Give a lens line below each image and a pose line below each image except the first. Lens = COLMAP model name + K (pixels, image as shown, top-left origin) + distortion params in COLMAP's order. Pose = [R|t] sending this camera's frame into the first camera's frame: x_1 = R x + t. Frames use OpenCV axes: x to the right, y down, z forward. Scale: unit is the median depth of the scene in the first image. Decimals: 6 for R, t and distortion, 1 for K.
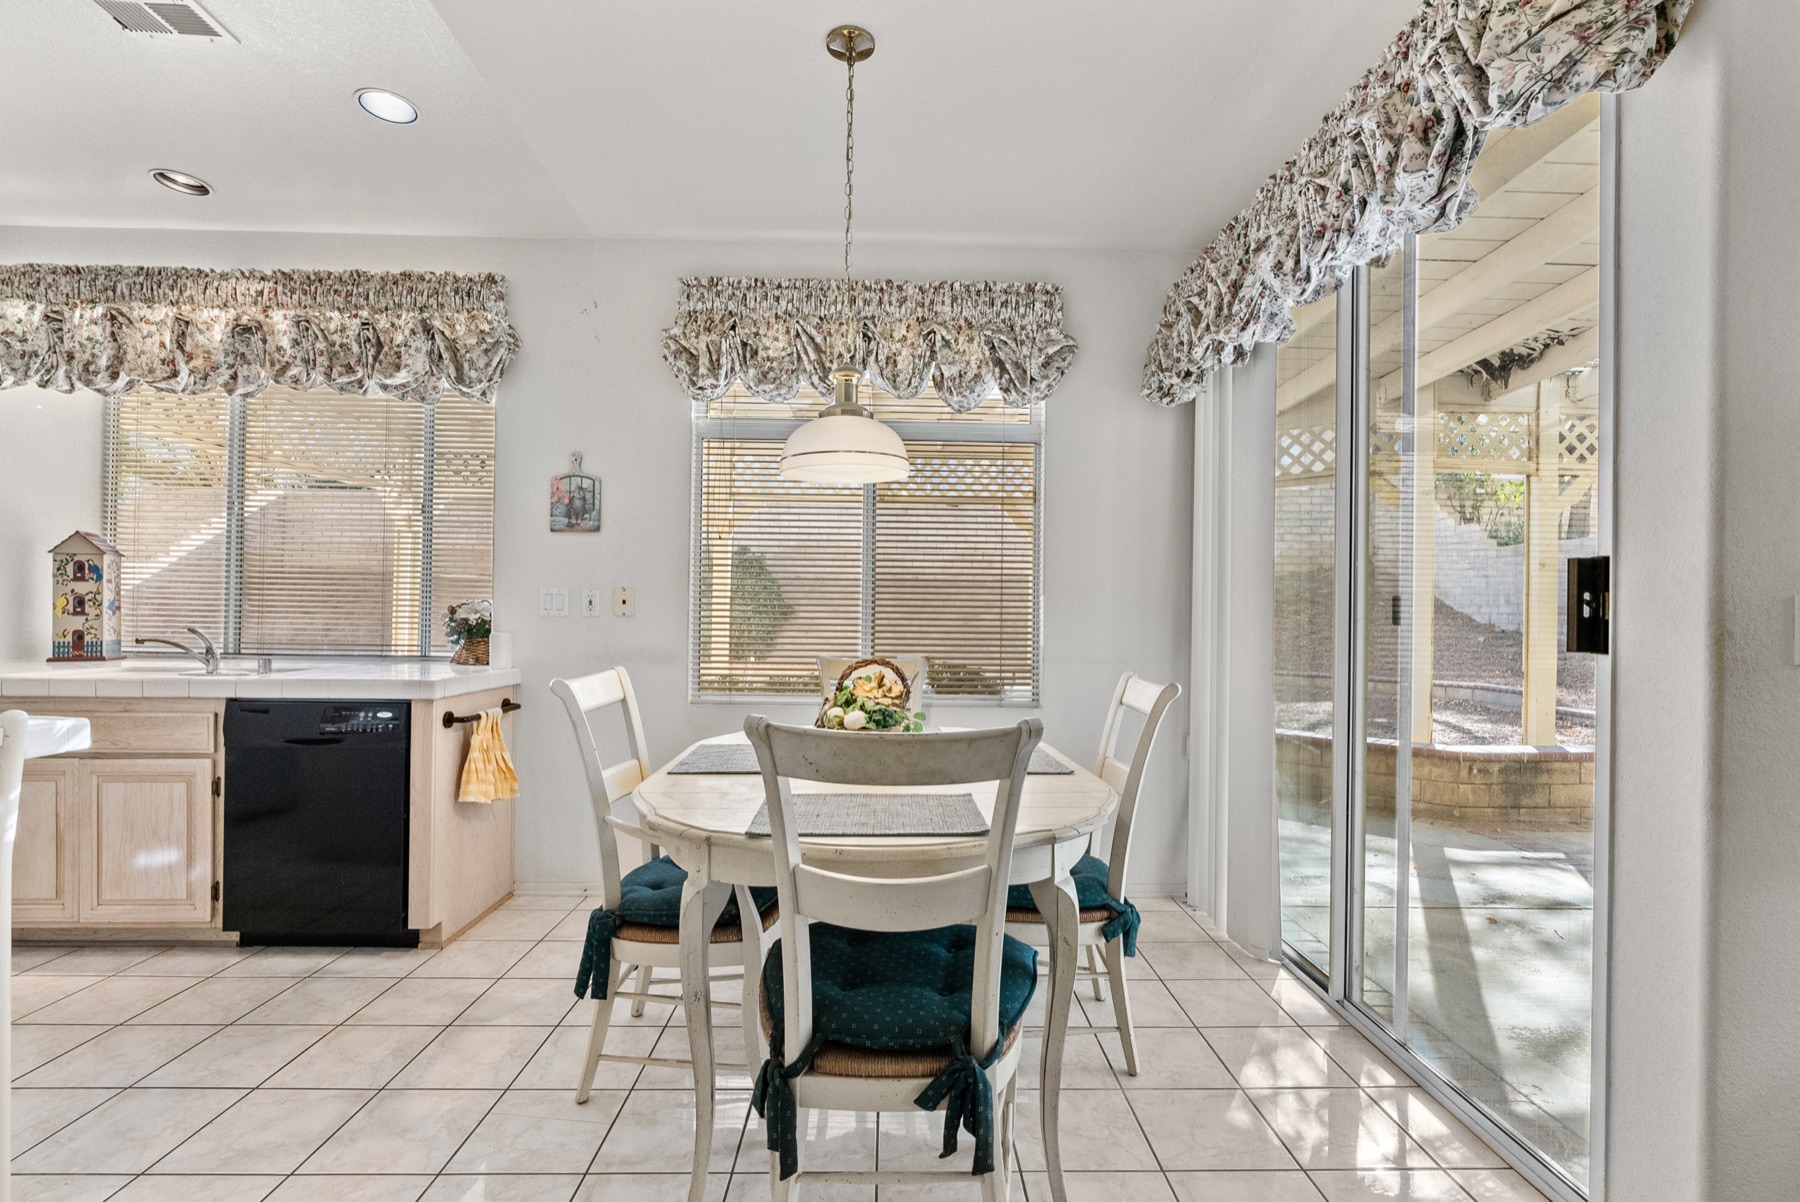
lens RADIAL K [[806.2, 0, 905.3], [0, 806.2, 610.3], [0, 0, 1]] dist [-0.013278, 0.002855]
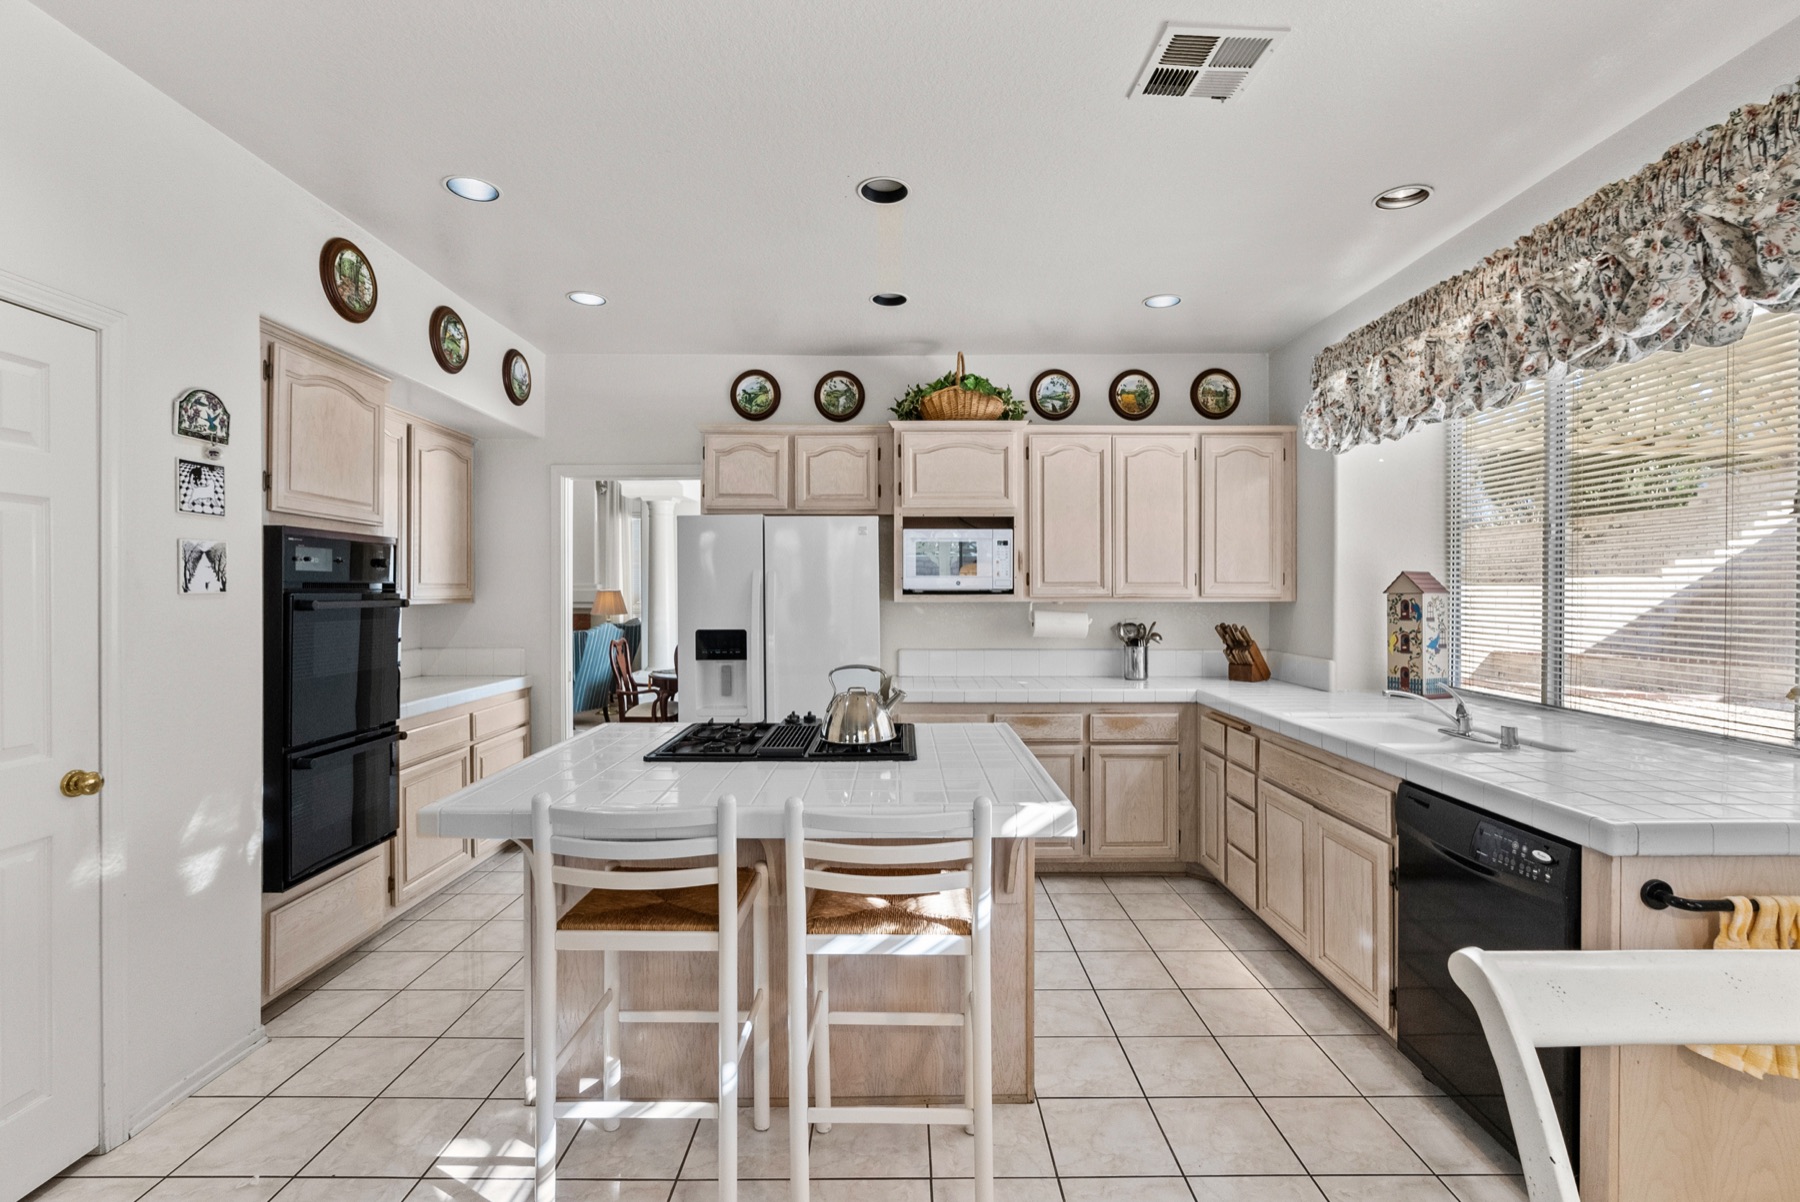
lens RADIAL K [[806.2, 0, 907.3], [0, 806.2, 592.6], [0, 0, 1]] dist [-0.013278, 0.002855]
pose [[-0.026883, -0.011375, -0.999574, 0.021374], [0.003791, 0.999927, -0.011481, -0.067085], [0.999631, -0.004098, -0.026838, 0.412290]]
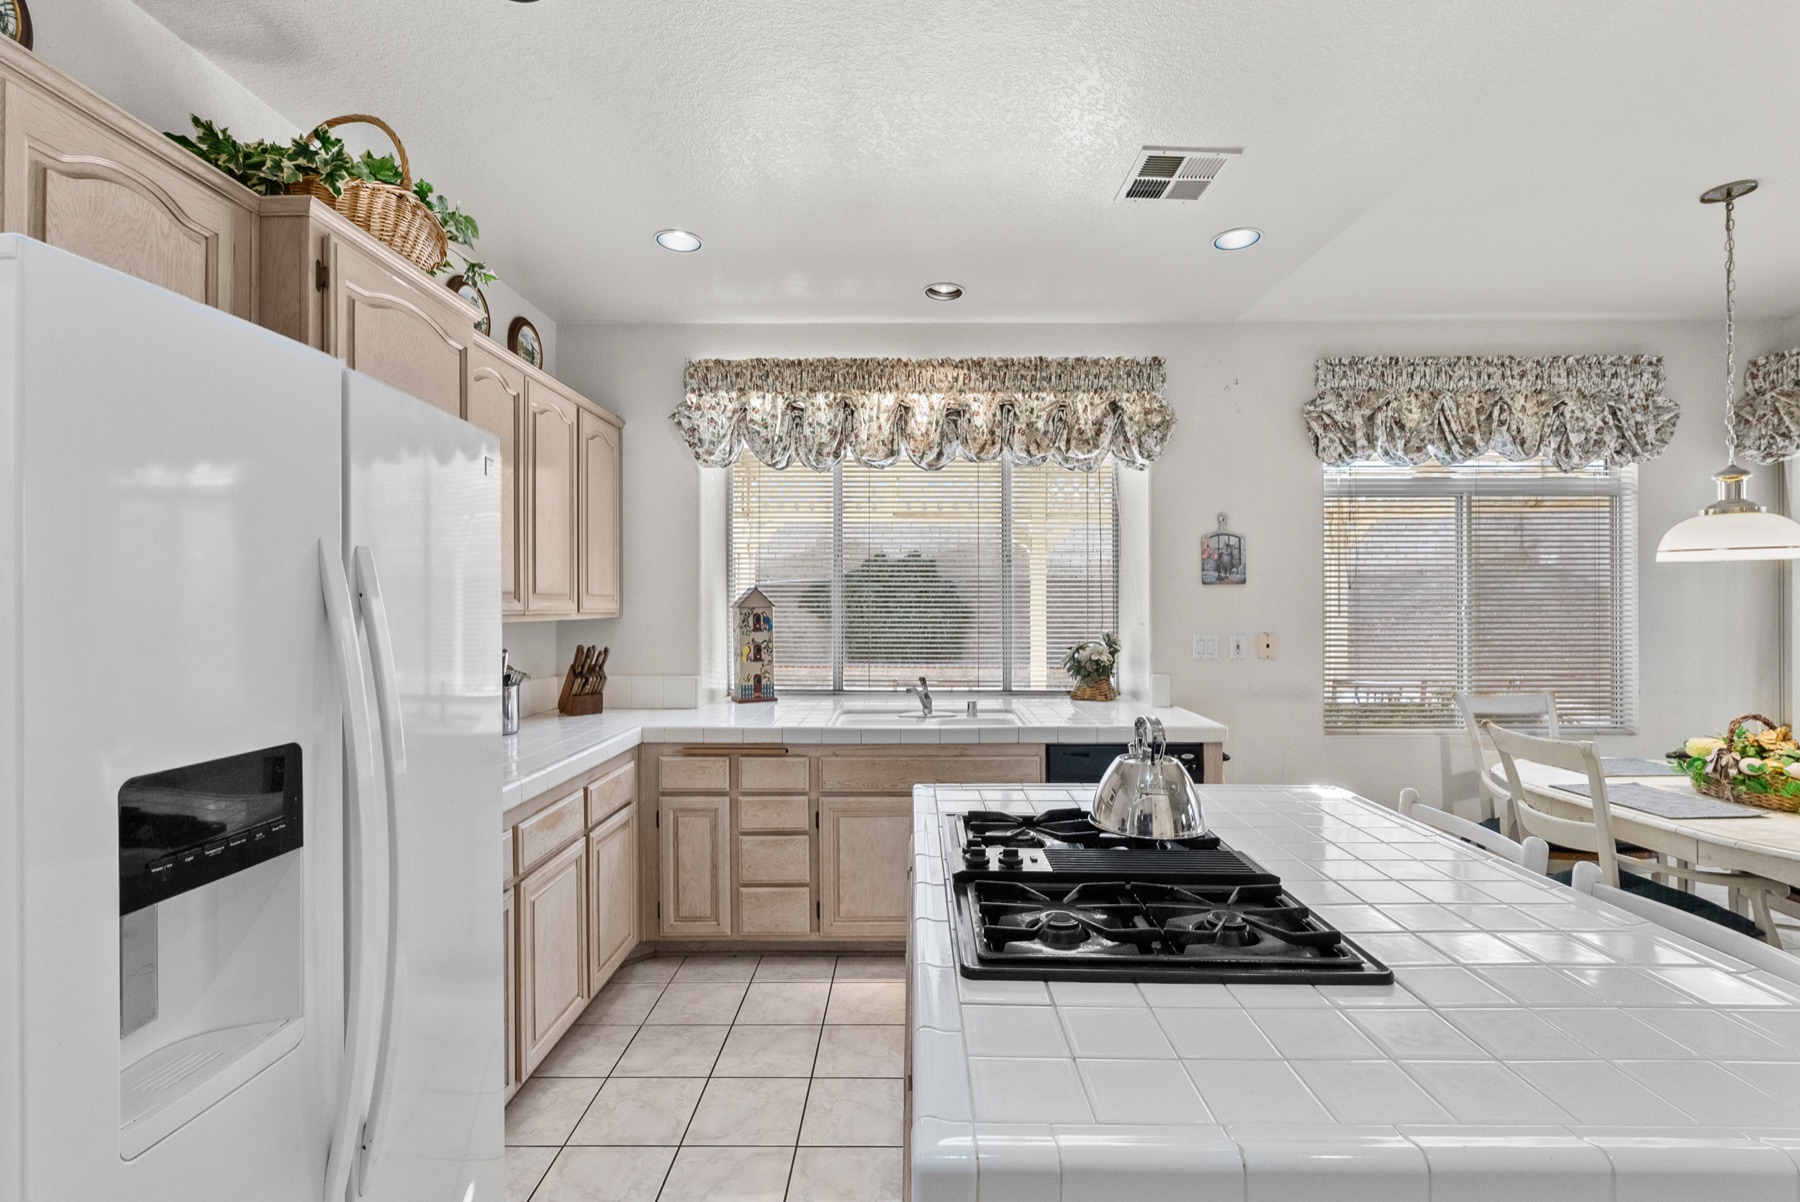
lens RADIAL K [[806.2, 0, 909.0], [0, 806.2, 600.7], [0, 0, 1]] dist [-0.013278, 0.002855]
pose [[0.999236, -0.013480, -0.036691, -0.835595], [0.013513, 0.999908, 0.000652, -0.083749], [0.036679, -0.001147, 0.999326, -0.146590]]
